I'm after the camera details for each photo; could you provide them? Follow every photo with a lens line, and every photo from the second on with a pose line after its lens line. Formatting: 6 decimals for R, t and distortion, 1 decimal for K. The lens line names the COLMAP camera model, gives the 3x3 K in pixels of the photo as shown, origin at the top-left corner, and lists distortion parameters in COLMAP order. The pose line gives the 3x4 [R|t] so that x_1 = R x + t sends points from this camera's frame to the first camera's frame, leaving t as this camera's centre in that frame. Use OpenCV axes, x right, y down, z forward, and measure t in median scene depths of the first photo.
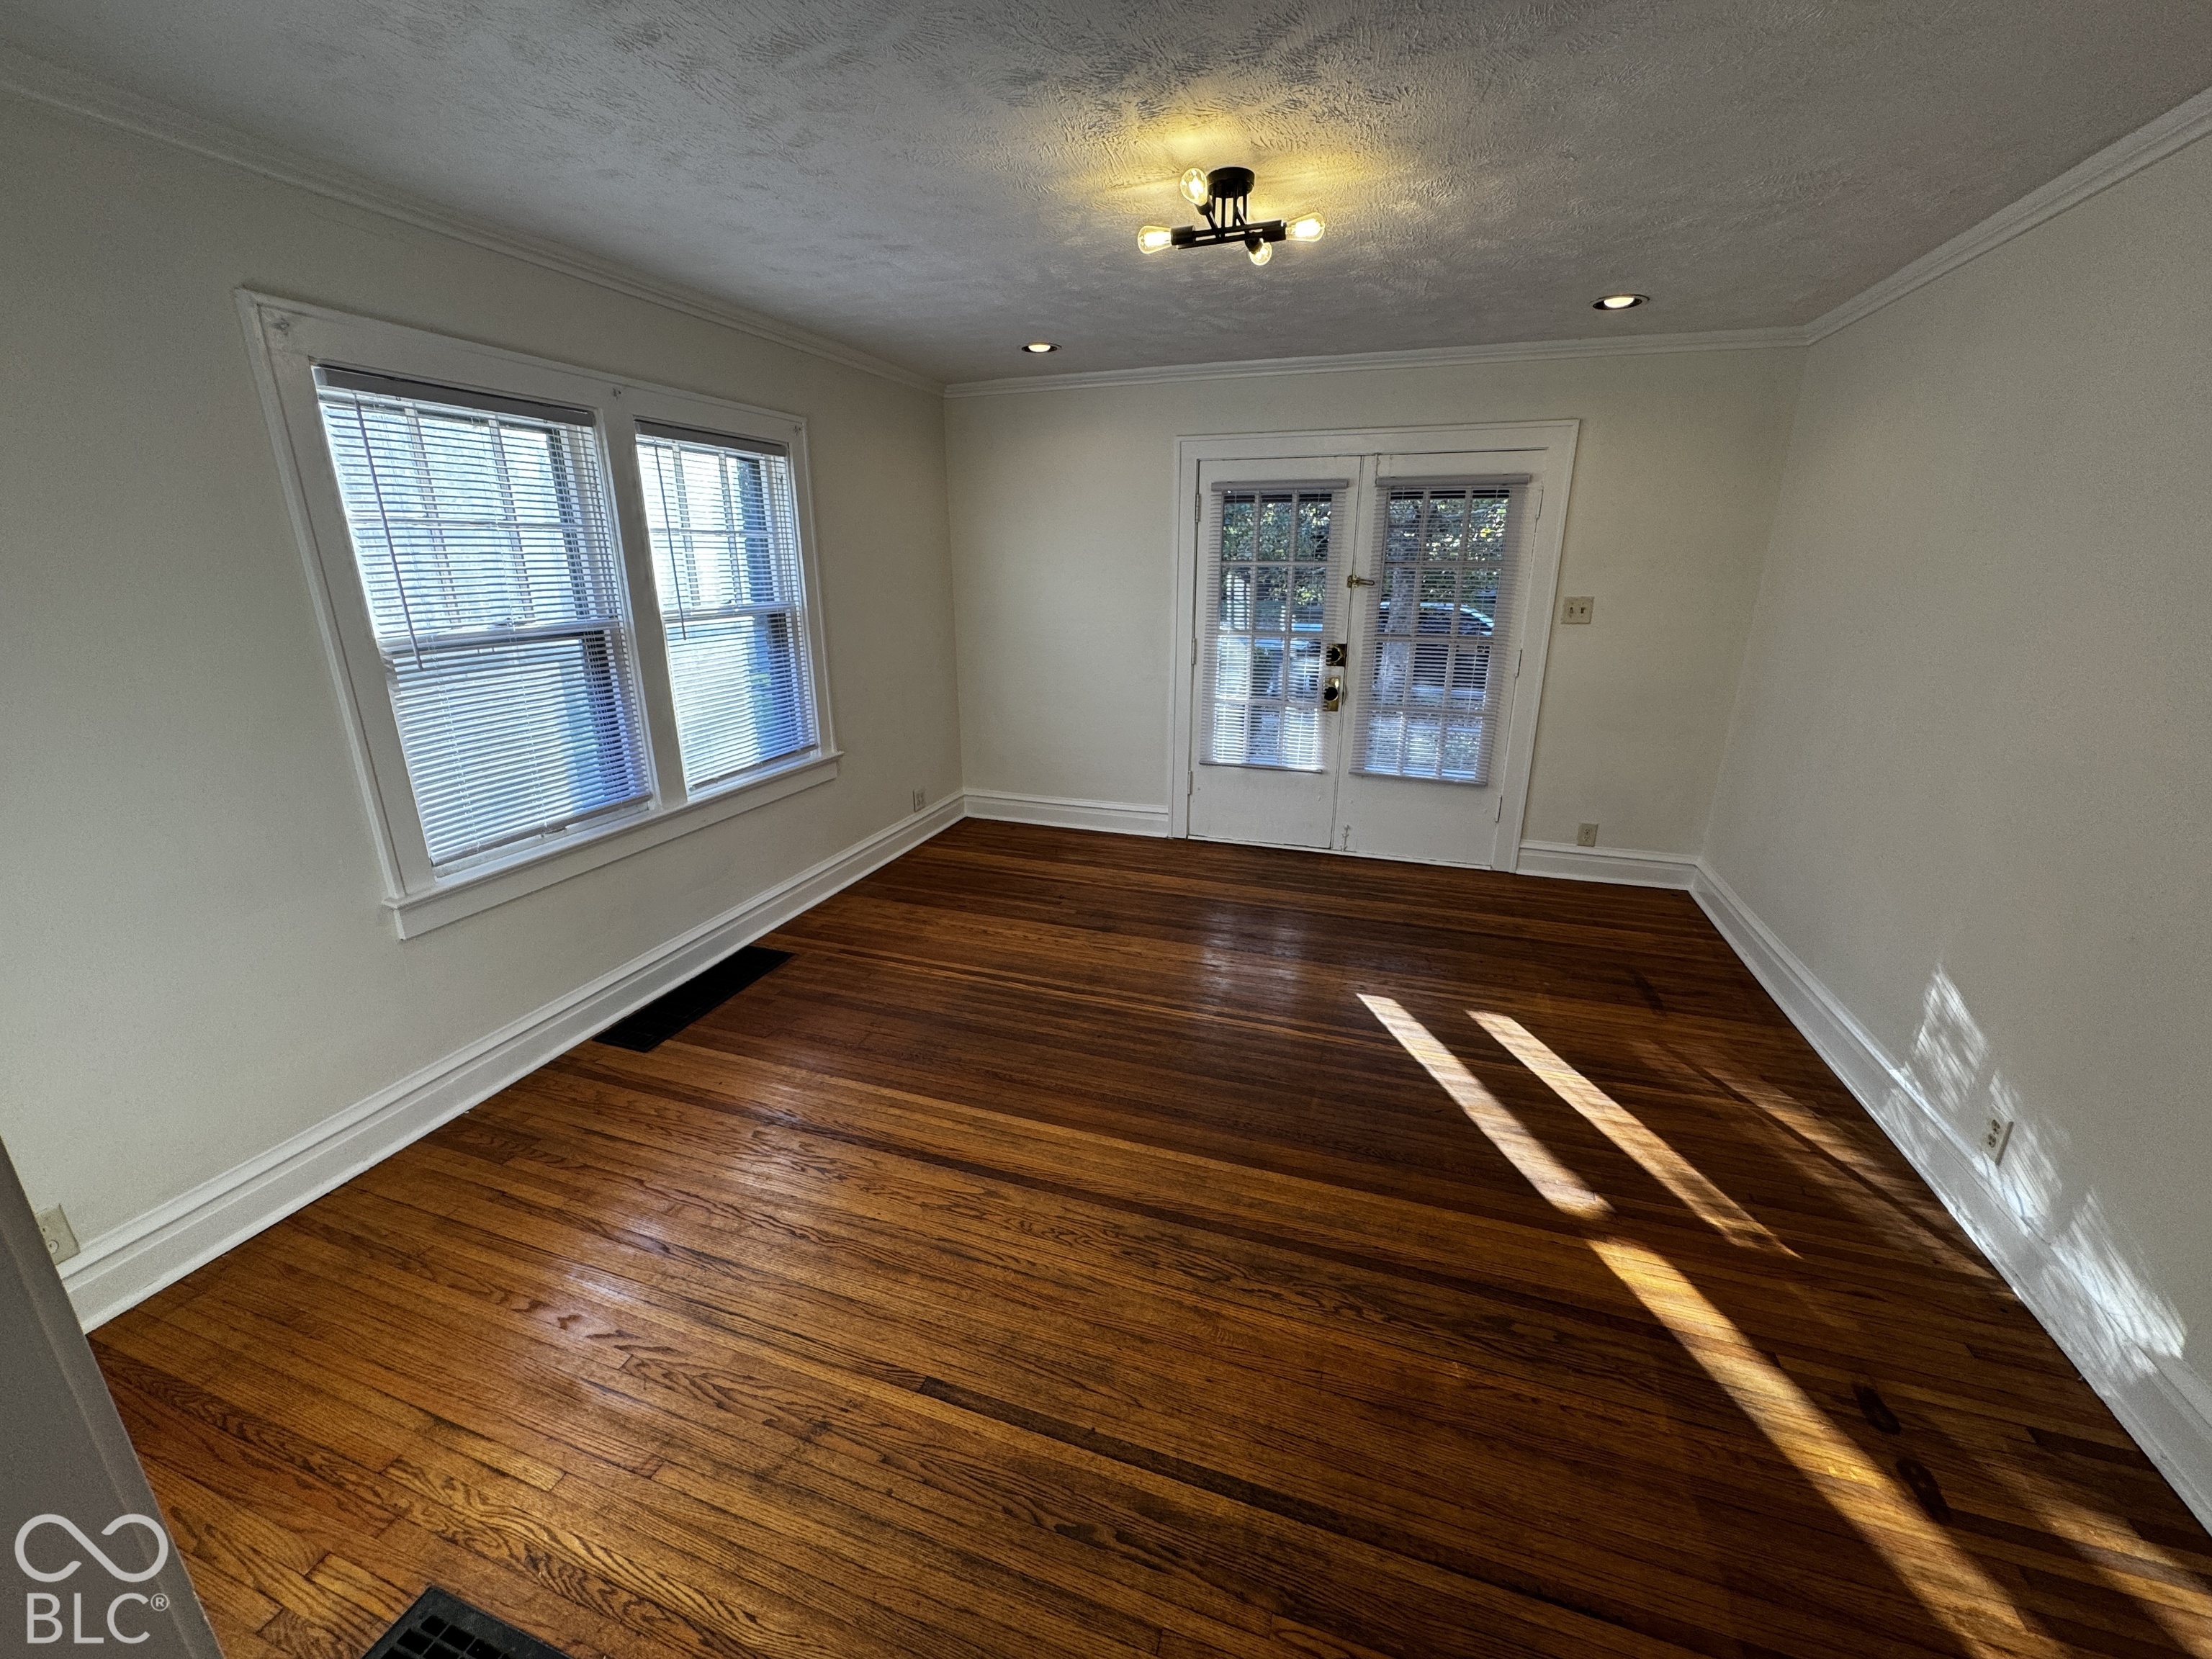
lens RADIAL K [[884.3, 0, 1099.5], [0, 884.3, 827.7], [0, 0, 1]] dist [-0.001772, -0.000687]
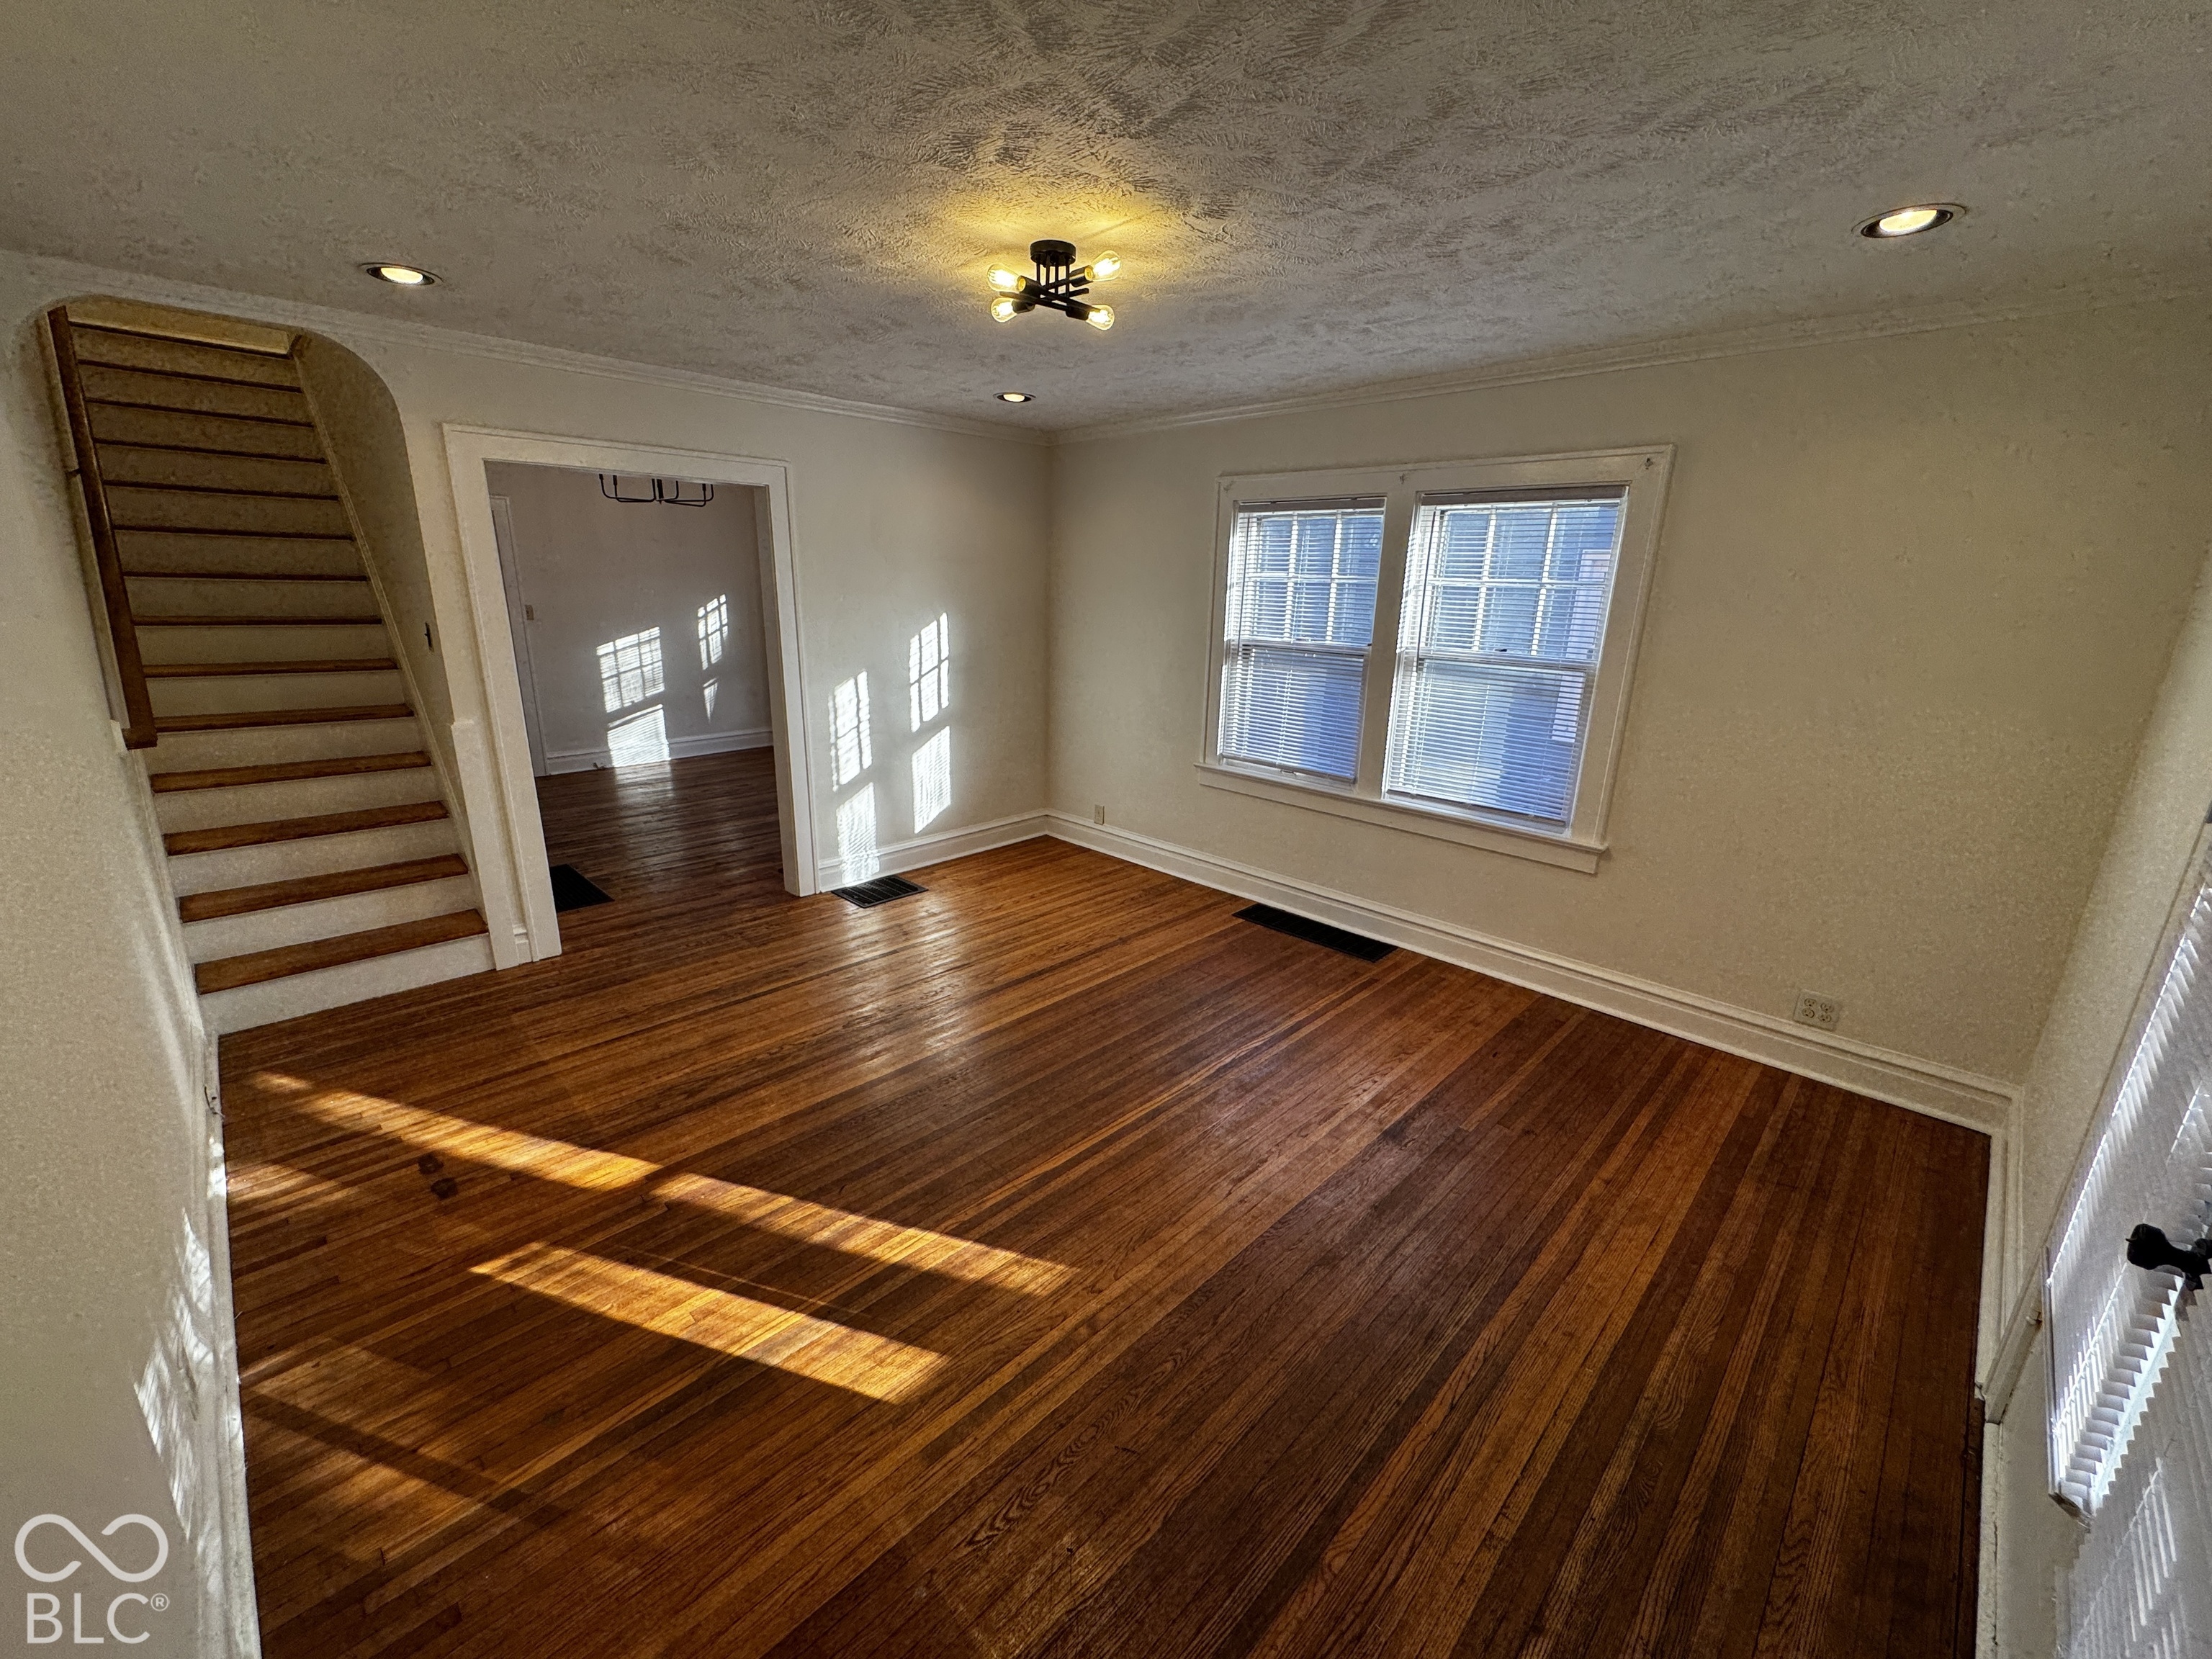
lens RADIAL K [[884.3, 0, 1103.4], [0, 884.3, 823.5], [0, 0, 1]] dist [-0.001772, -0.000687]
pose [[-0.441907, 0.234767, -0.865796, 0.859380], [-0.281950, 0.879887, 0.382497, -0.401716], [0.851600, 0.413139, -0.322636, 1.204805]]
